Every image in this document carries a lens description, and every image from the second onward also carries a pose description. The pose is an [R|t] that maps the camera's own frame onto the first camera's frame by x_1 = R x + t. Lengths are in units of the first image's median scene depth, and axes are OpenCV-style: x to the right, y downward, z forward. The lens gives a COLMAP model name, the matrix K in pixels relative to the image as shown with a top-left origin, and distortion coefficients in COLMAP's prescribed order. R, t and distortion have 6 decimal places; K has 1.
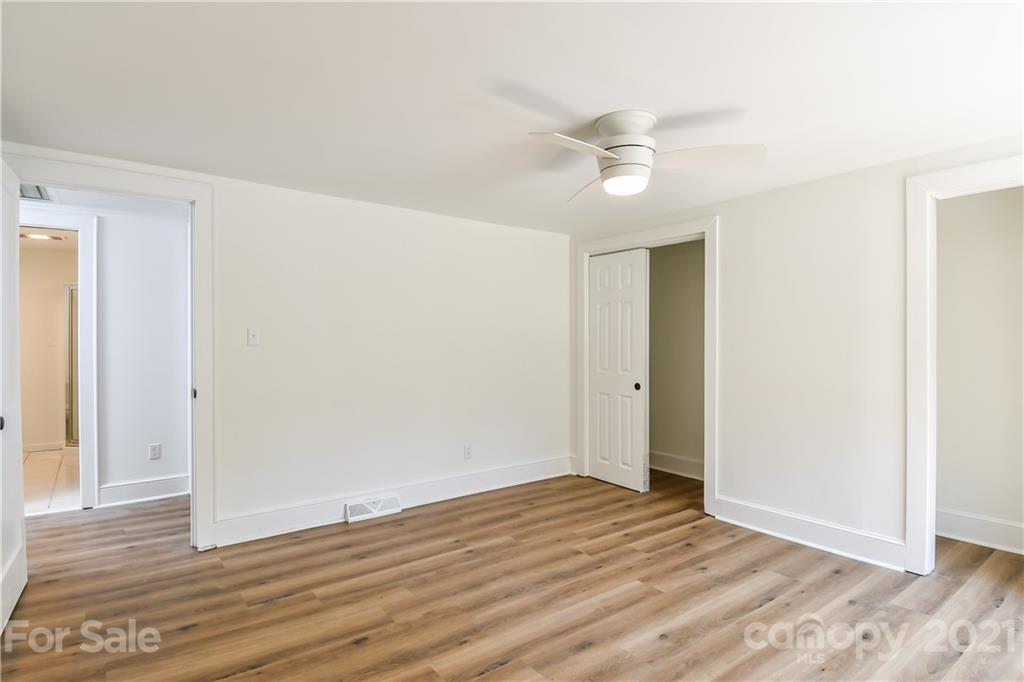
lens RADIAL K [[529.7, 0, 513.6], [0, 529.7, 341.4], [0, 0, 1]] dist [0.072280, -0.066059]
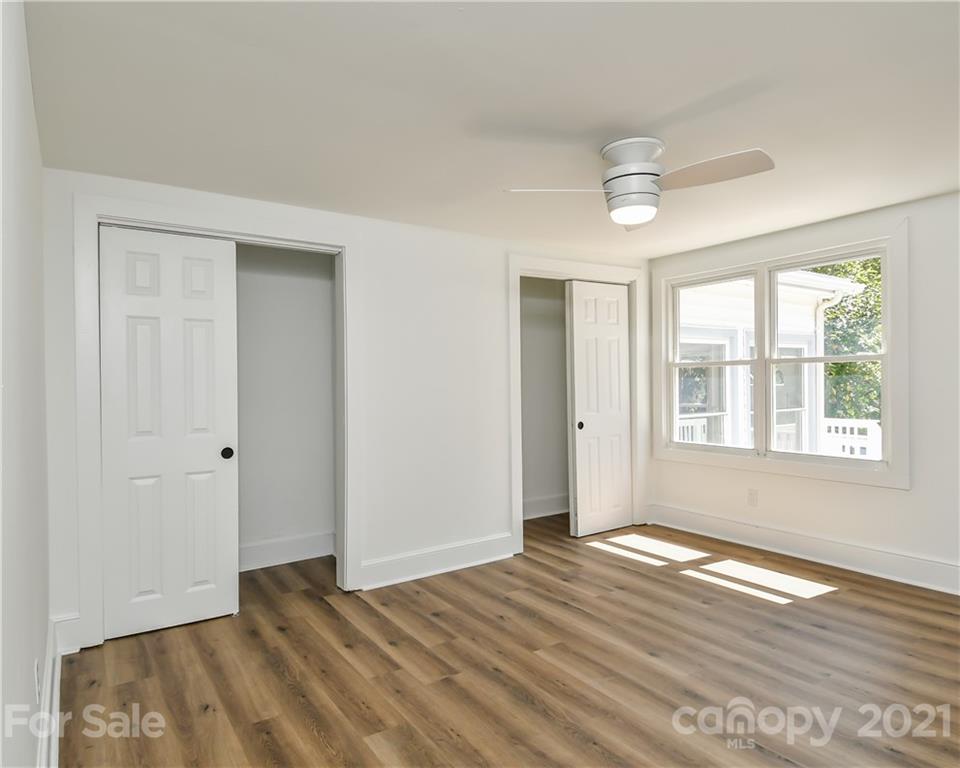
lens RADIAL K [[597.5, 0, 480.0], [0, 597.5, 384.0], [0, 0, 1]] dist [0.026811, -0.001592]
pose [[0.053686, -0.004106, 0.998549, -0.644889], [0.013340, 0.999905, 0.003394, 0.005865], [-0.998469, 0.013138, 0.053736, 0.890774]]
